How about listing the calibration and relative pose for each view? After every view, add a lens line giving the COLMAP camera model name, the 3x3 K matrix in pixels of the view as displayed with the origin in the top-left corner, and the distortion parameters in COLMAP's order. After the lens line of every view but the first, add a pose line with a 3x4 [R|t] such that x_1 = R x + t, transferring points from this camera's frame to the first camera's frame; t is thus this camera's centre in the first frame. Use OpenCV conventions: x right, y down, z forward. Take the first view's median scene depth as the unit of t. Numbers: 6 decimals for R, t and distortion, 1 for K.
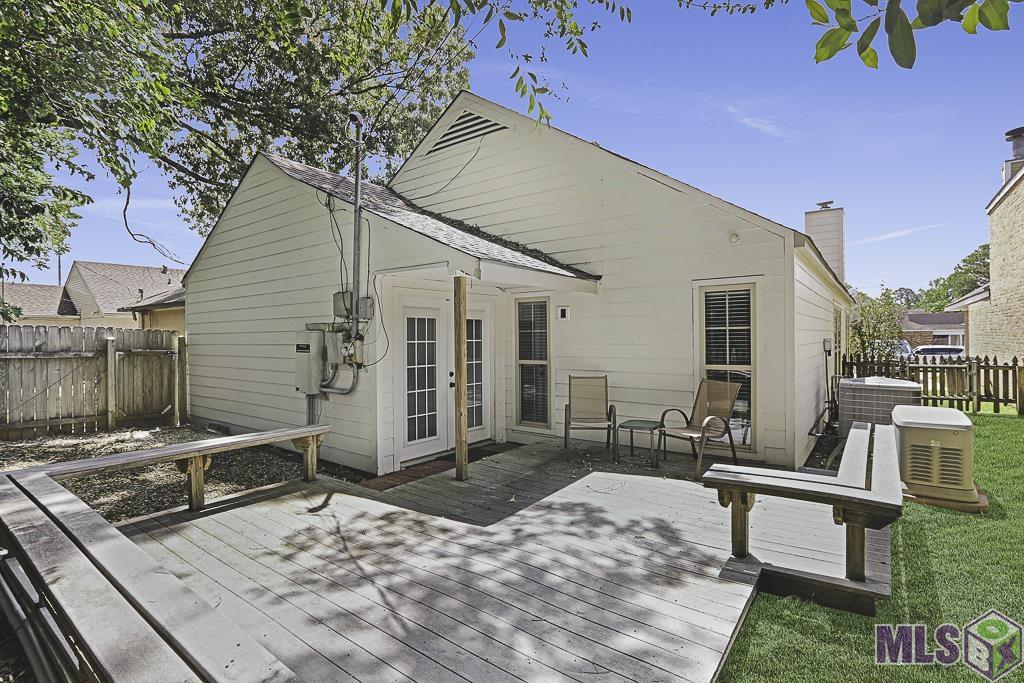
lens RADIAL K [[483.7, 0, 510.6], [0, 483.7, 338.7], [0, 0, 1]] dist [-0.044056, -0.000053]
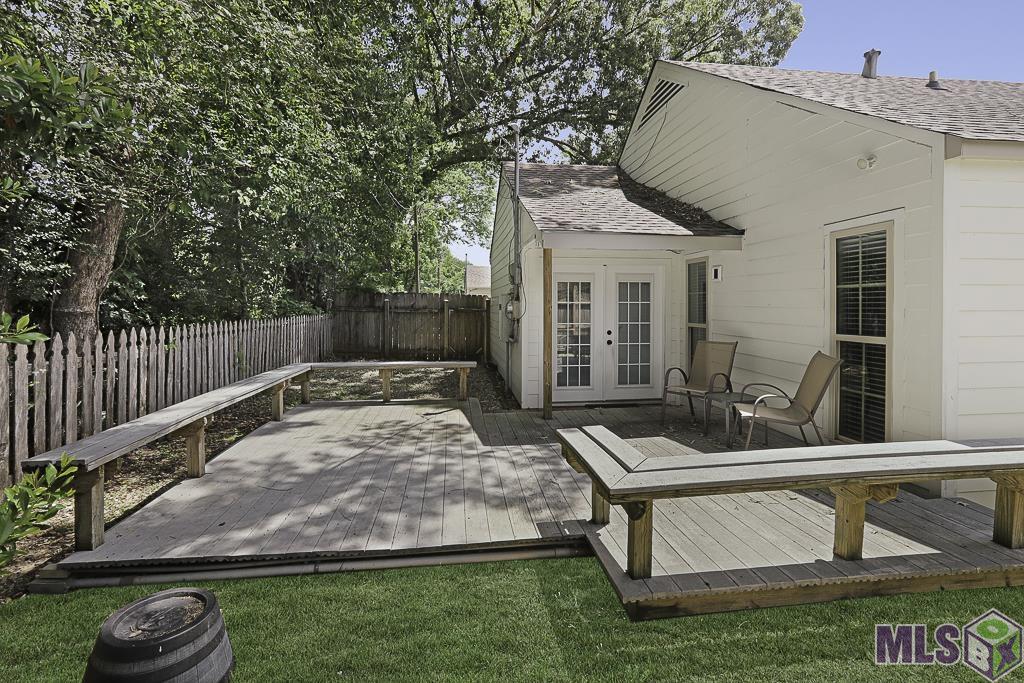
lens RADIAL K [[457.2, 0, 512.8], [0, 457.2, 303.7], [0, 0, 1]] dist [-0.000348, -0.000022]
pose [[0.710333, 0.006312, -0.703838, 0.550246], [-0.008249, 0.999966, 0.000643, 0.009597], [0.703817, 0.005349, 0.710361, 0.120600]]
